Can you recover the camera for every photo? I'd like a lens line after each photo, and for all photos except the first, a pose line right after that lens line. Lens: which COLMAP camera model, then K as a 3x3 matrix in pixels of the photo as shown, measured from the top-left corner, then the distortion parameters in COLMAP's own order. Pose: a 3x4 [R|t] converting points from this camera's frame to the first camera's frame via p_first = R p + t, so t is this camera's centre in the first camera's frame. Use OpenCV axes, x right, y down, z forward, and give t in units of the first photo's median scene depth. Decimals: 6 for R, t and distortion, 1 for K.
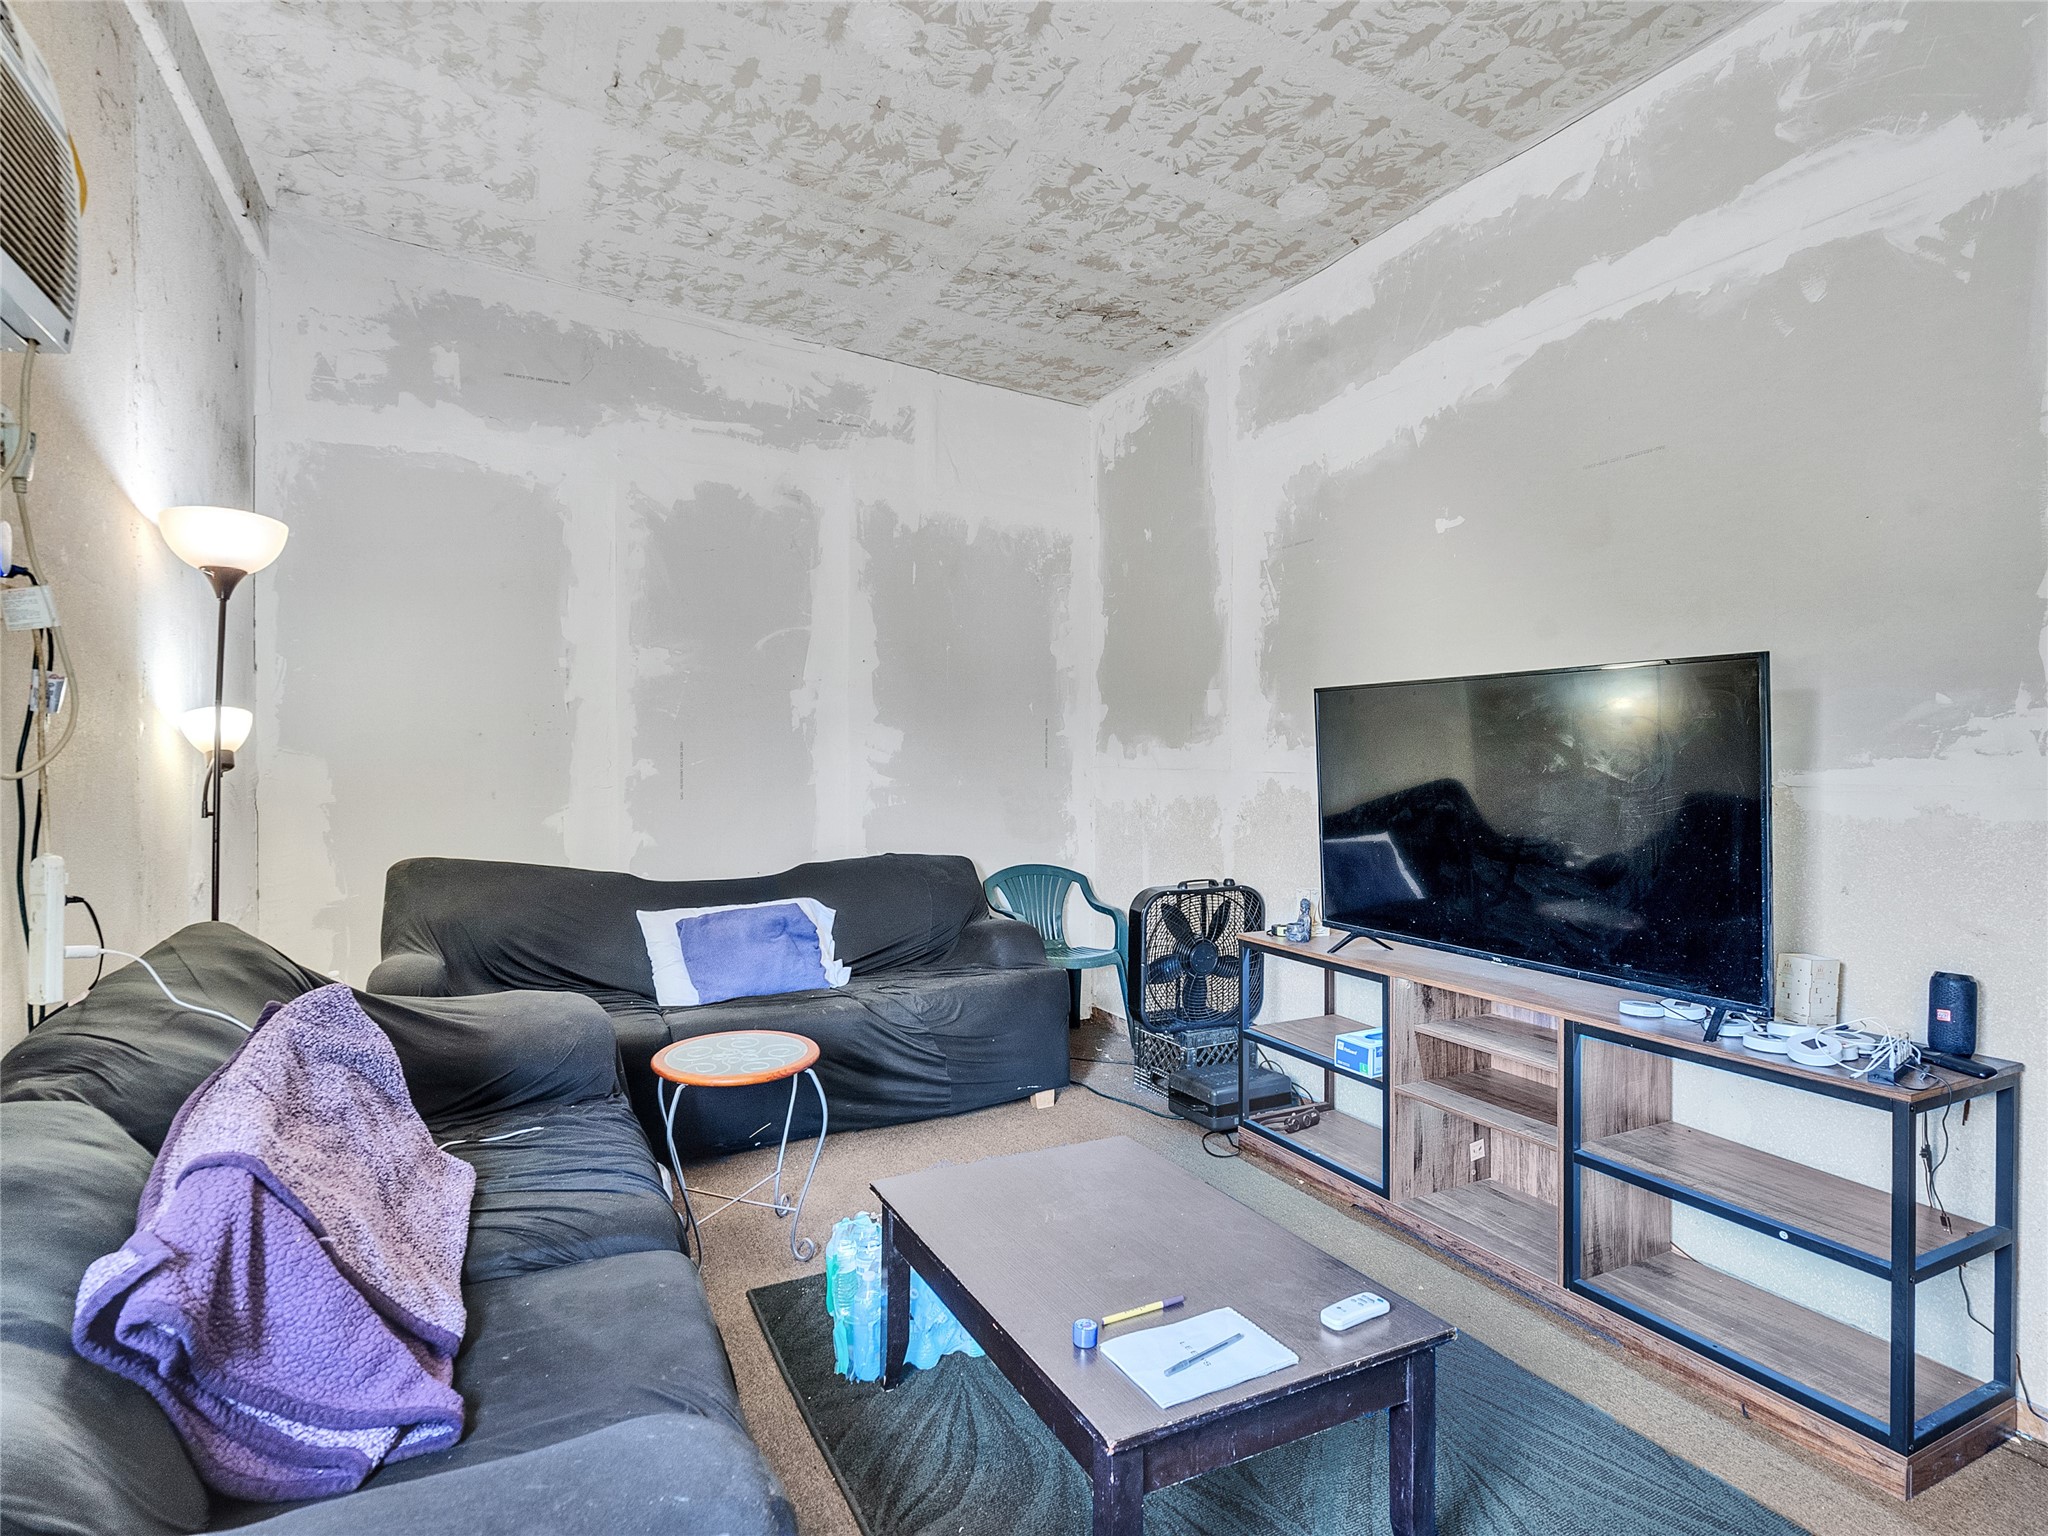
lens RADIAL K [[1044.6, 0, 1007.0], [0, 1044.6, 767.9], [0, 0, 1]] dist [-0.006528, 0.004454]
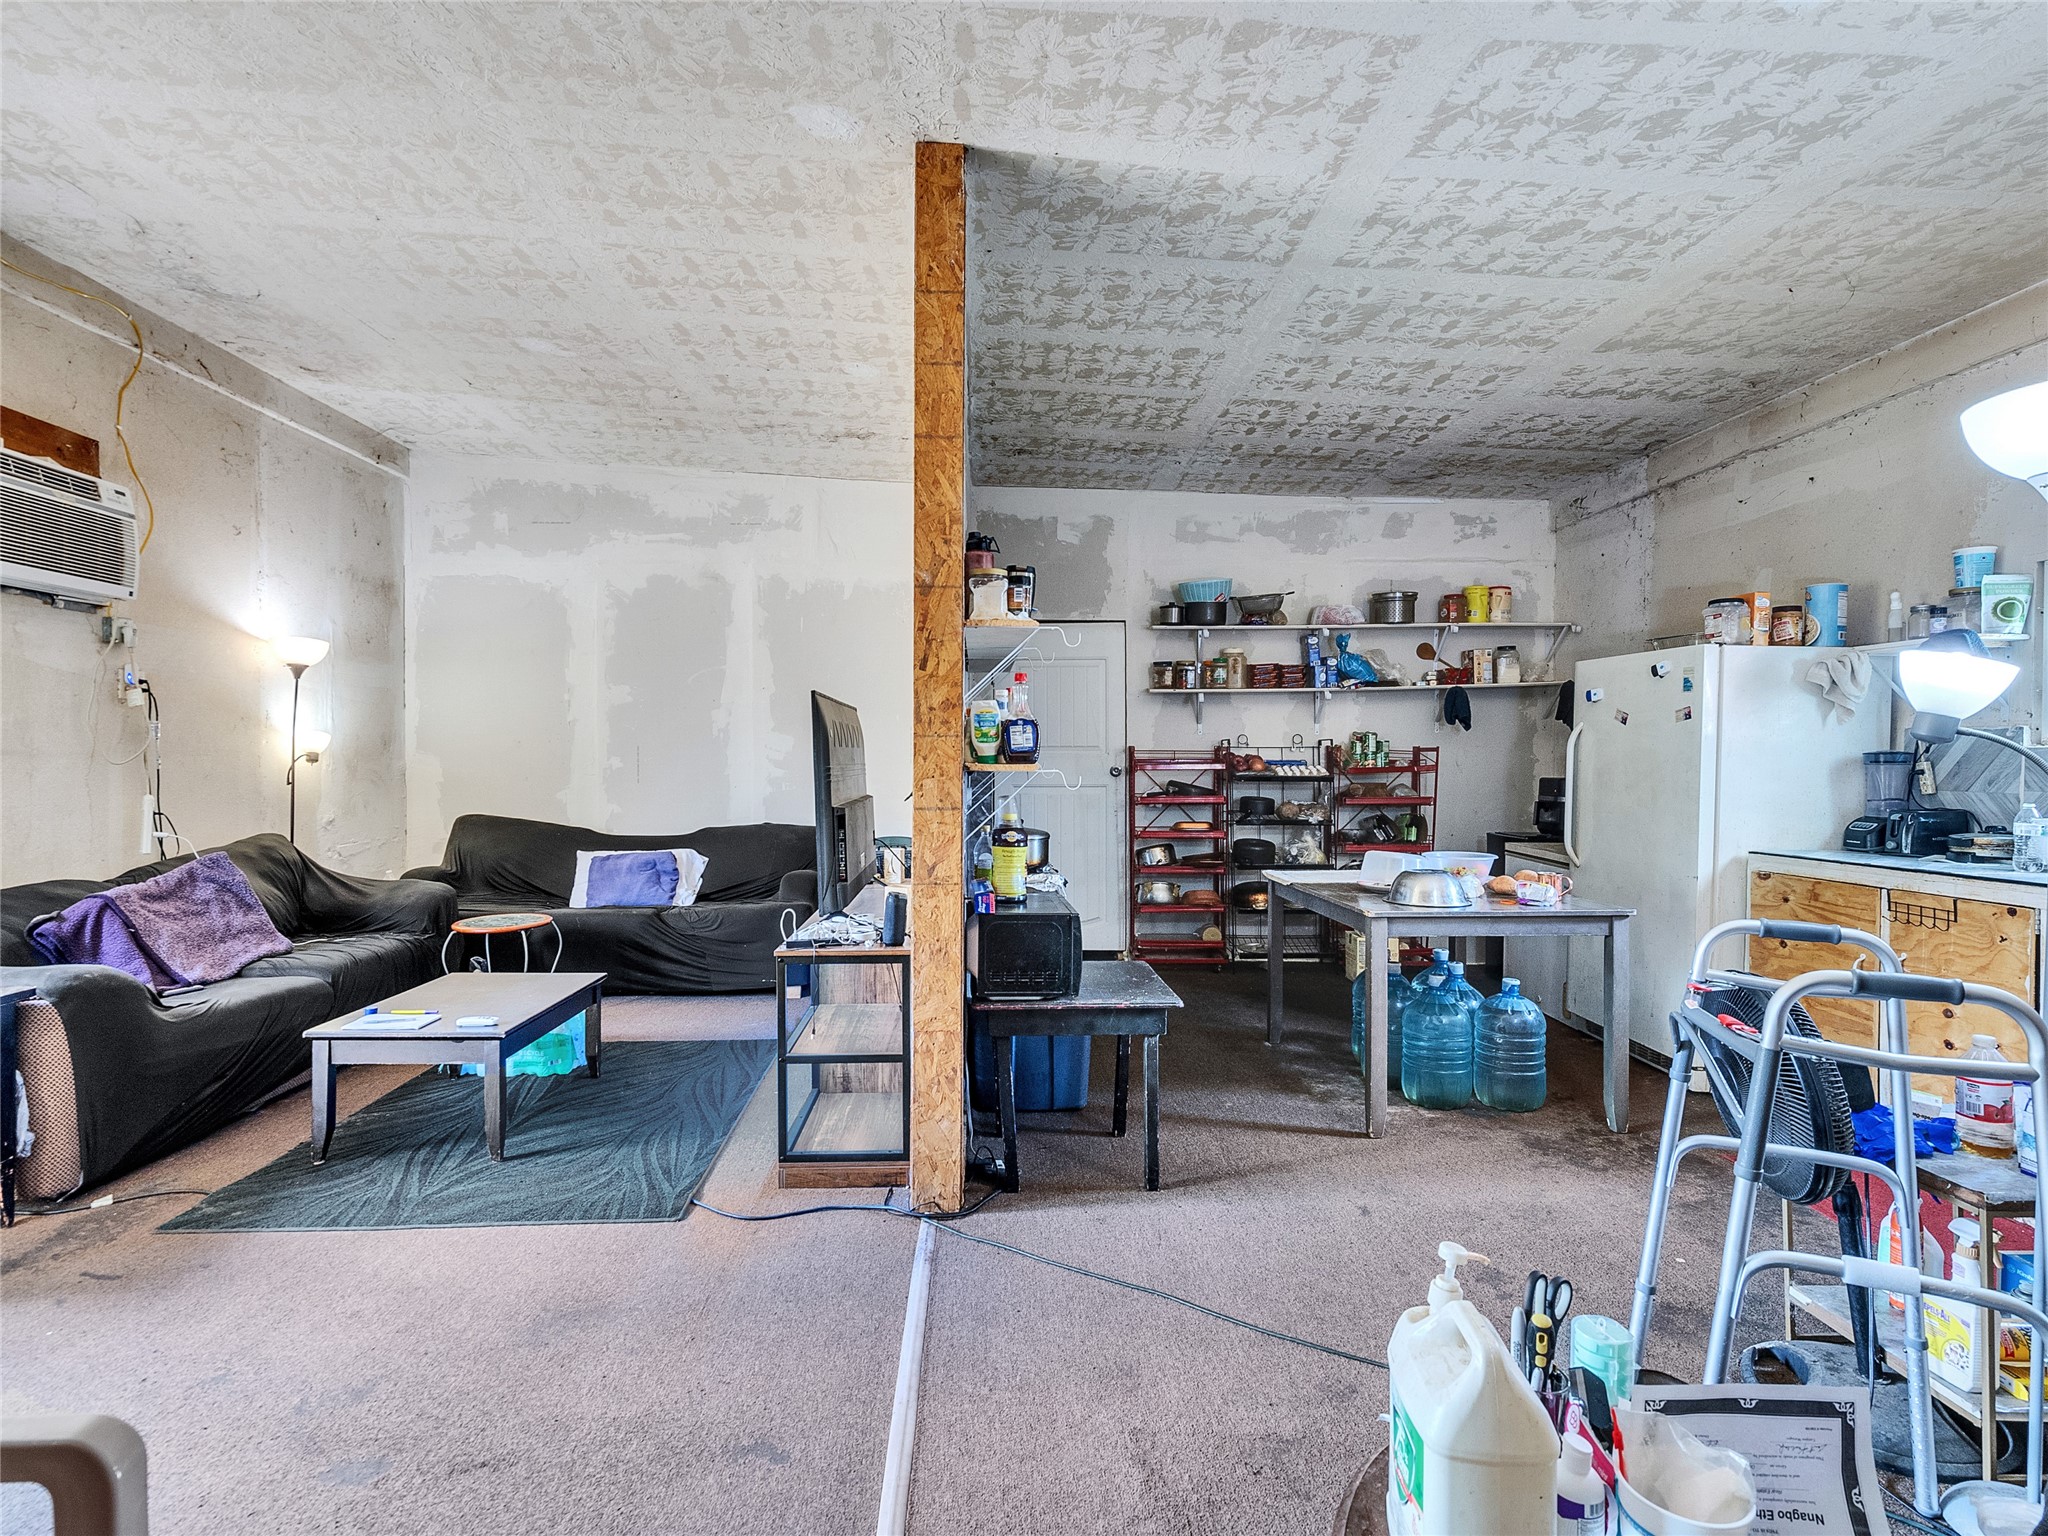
lens RADIAL K [[1044.6, 0, 1004.7], [0, 1044.6, 764.3], [0, 0, 1]] dist [-0.006528, 0.004454]
pose [[0.910826, 0.002629, -0.412782, 0.840661], [-0.003706, 0.999991, -0.001808, 0.003279], [0.412774, 0.003177, 0.910828, -0.181228]]
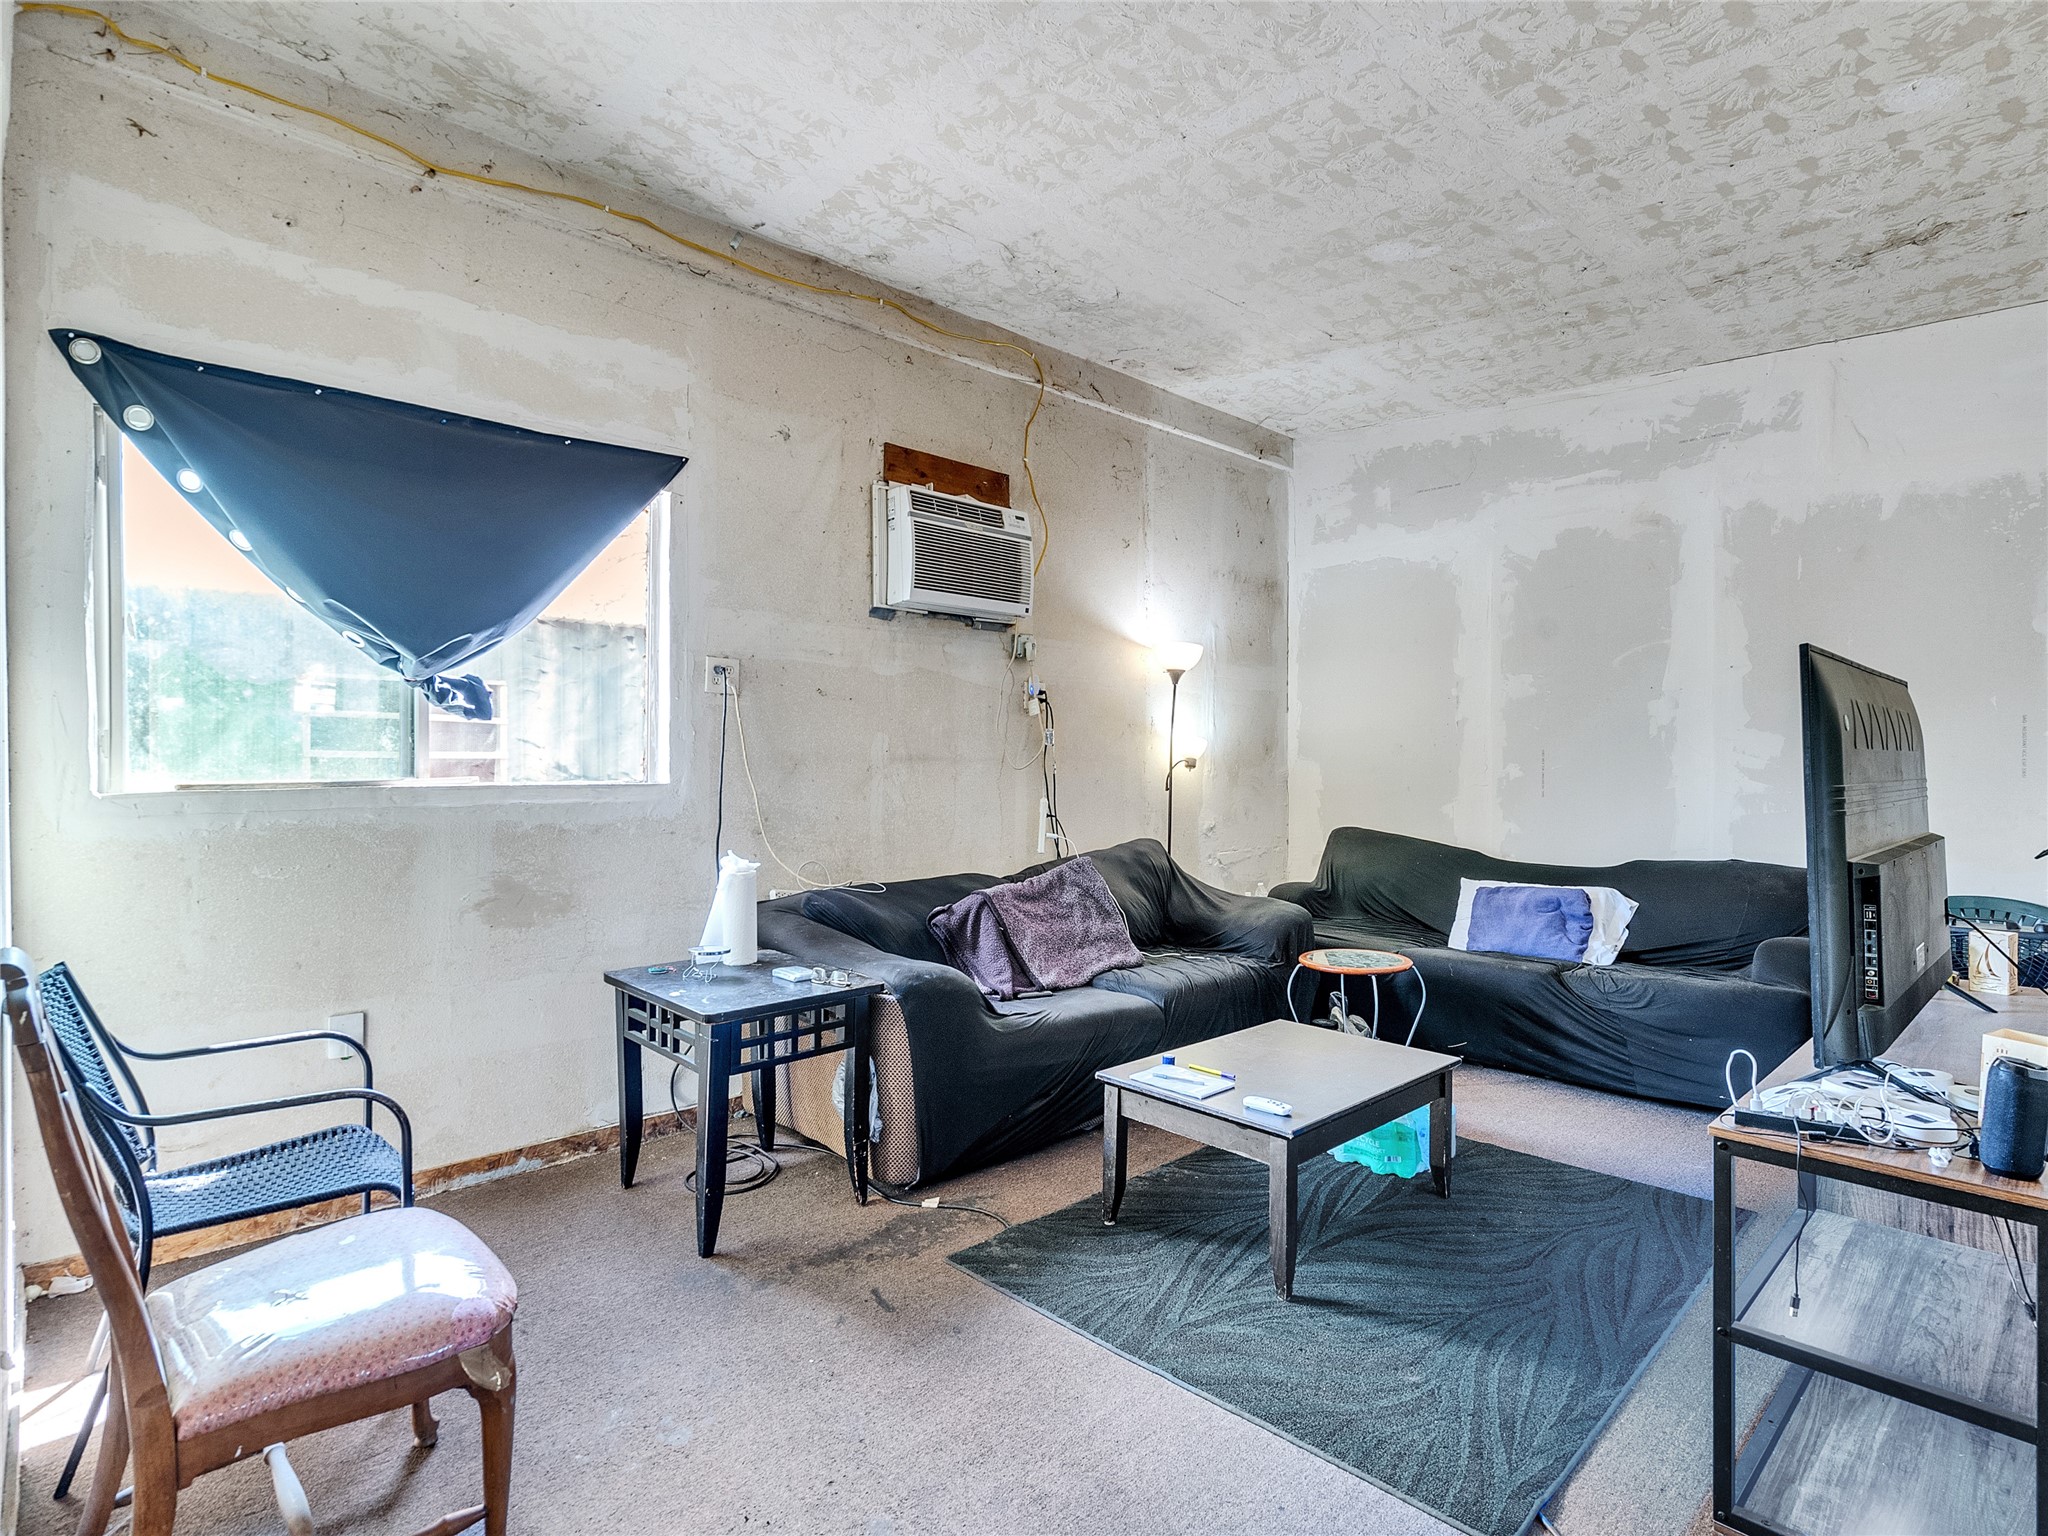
lens RADIAL K [[1044.6, 0, 1008.4], [0, 1044.6, 767.1], [0, 0, 1]] dist [-0.006528, 0.004454]
pose [[0.292041, 0.006582, -0.956383, 0.687399], [-0.012177, 0.999921, 0.003163, -0.001074], [0.956328, 0.010722, 0.292098, 0.055201]]
